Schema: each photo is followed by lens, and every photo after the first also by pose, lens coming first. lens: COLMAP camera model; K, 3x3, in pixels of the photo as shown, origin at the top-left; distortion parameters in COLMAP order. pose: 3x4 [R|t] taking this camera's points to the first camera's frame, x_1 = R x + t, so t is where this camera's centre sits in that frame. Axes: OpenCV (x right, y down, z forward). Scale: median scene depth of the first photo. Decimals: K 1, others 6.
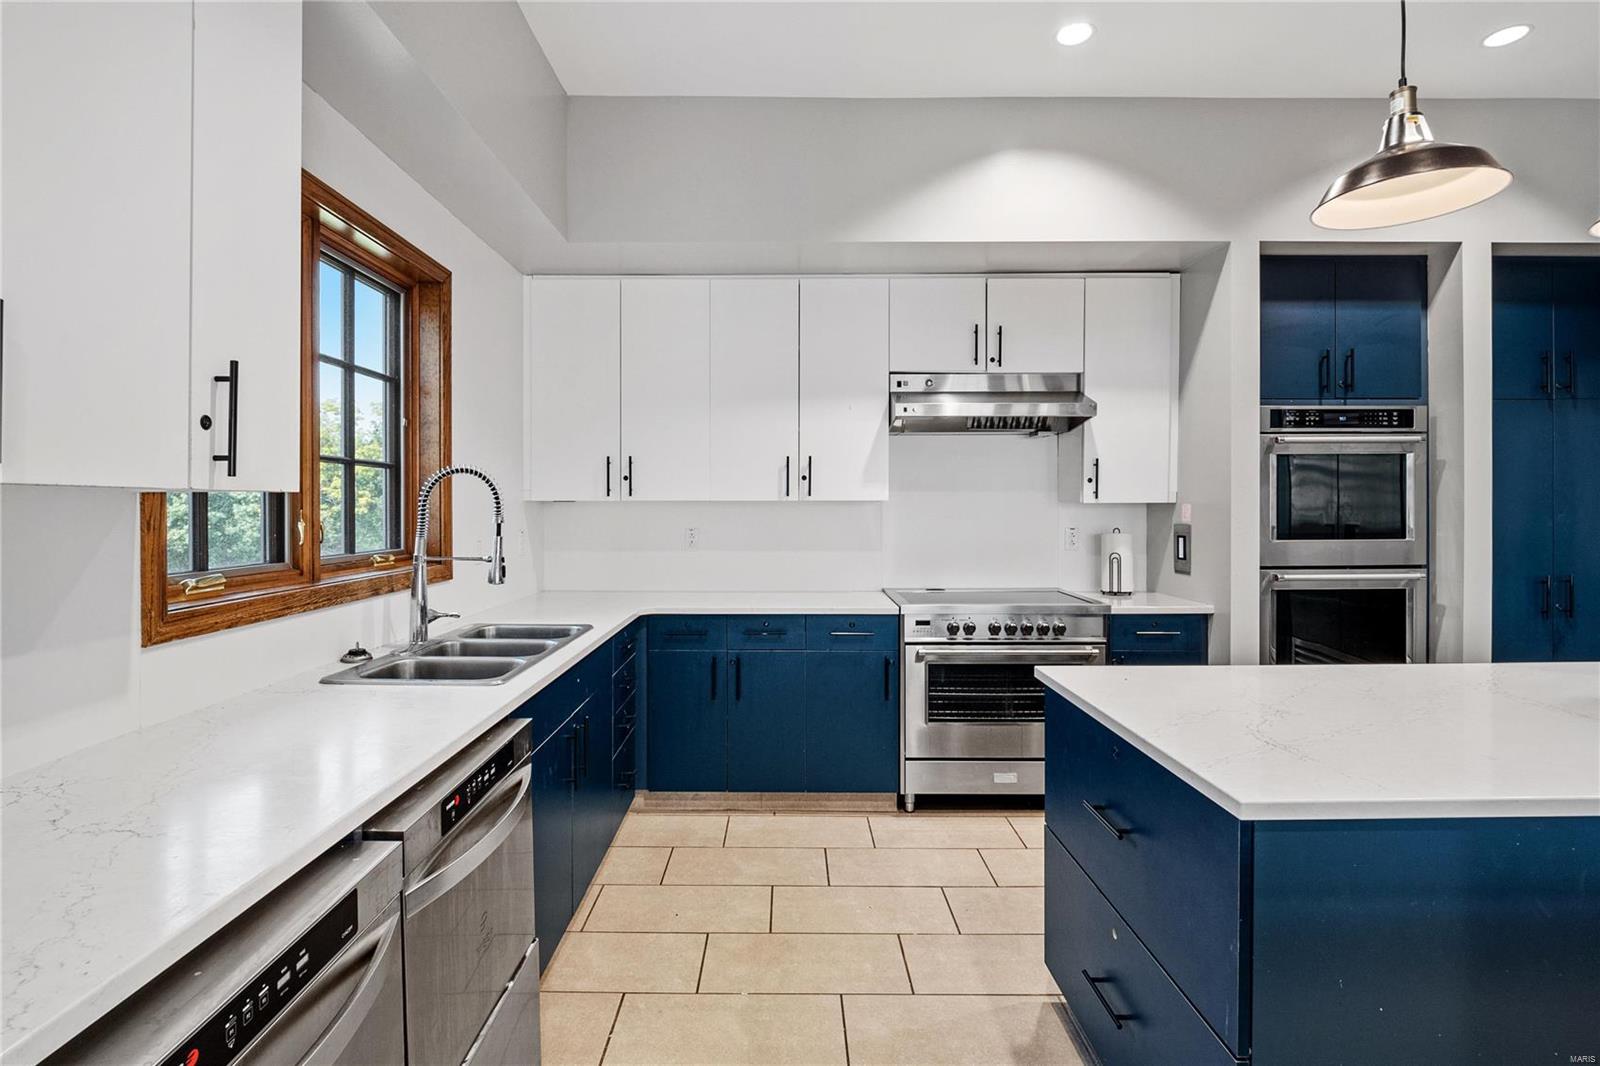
lens RADIAL K [[759.7, 0, 774.0], [0, 759.7, 507.7], [0, 0, 1]] dist [-0.011899, -0.000125]
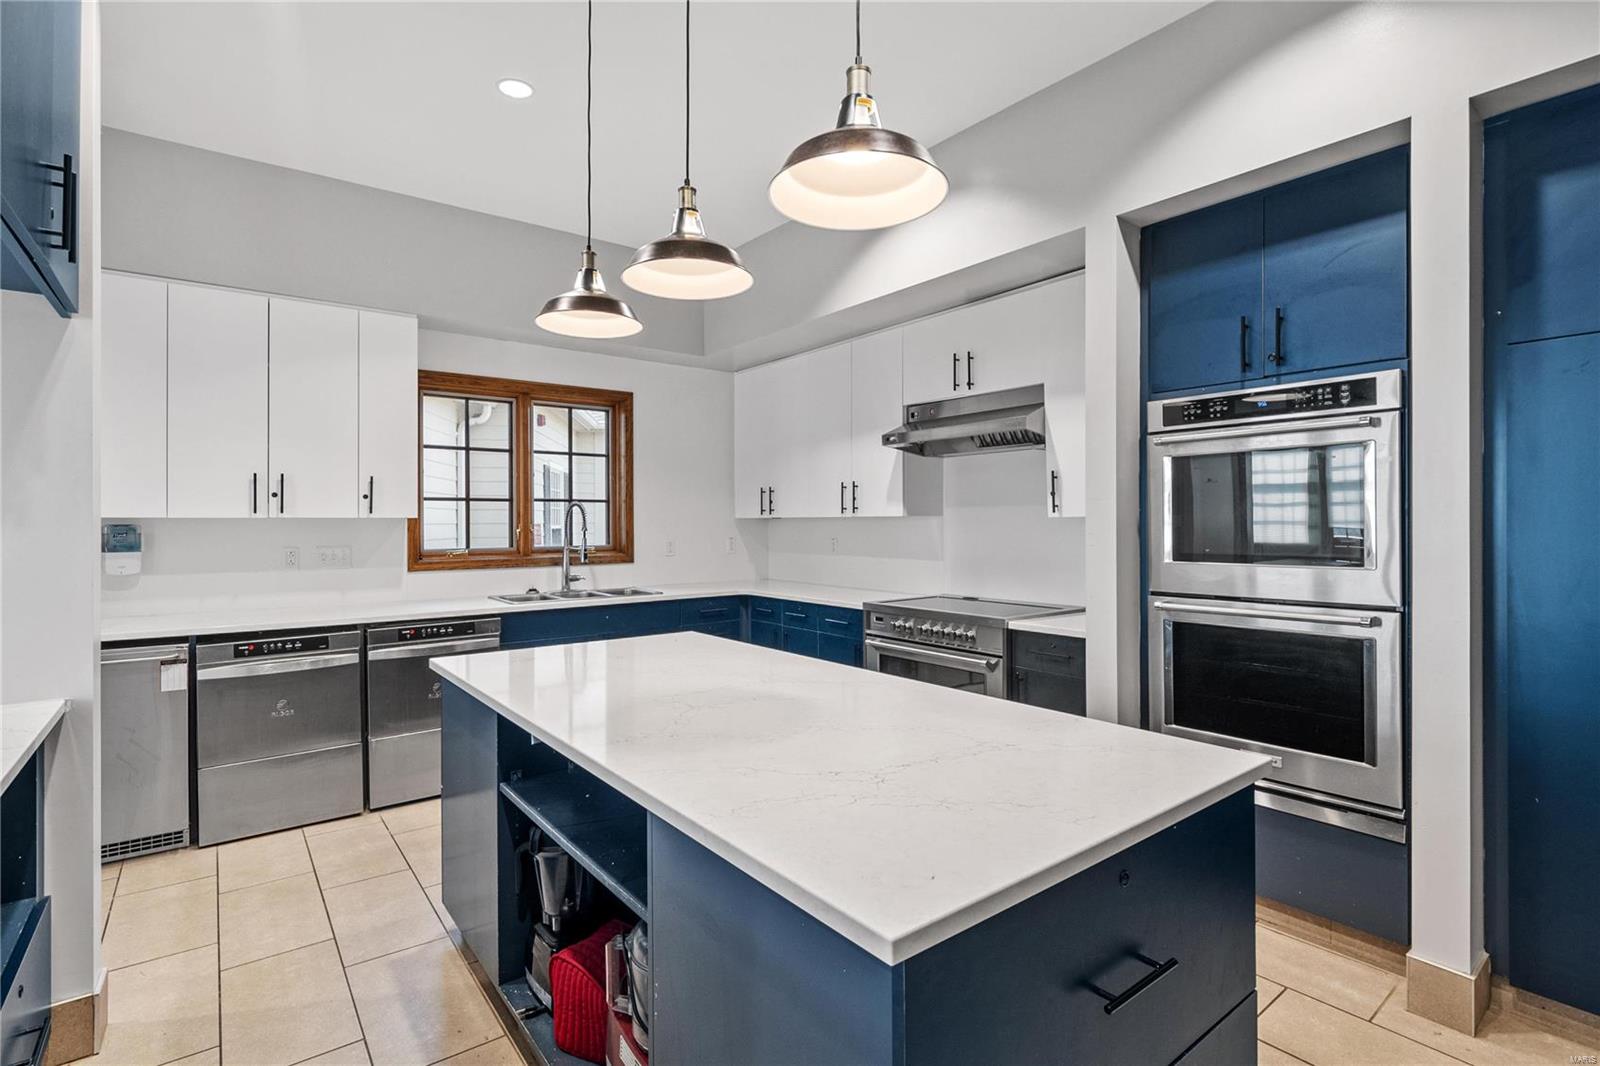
lens RADIAL K [[759.7, 0, 774.0], [0, 759.7, 507.7], [0, 0, 1]] dist [-0.011899, -0.000125]
pose [[0.609934, -0.018067, -0.792246, 1.054823], [0.001497, 0.999765, -0.021647, 0.001635], [0.792451, 0.012017, 0.609818, 0.150647]]
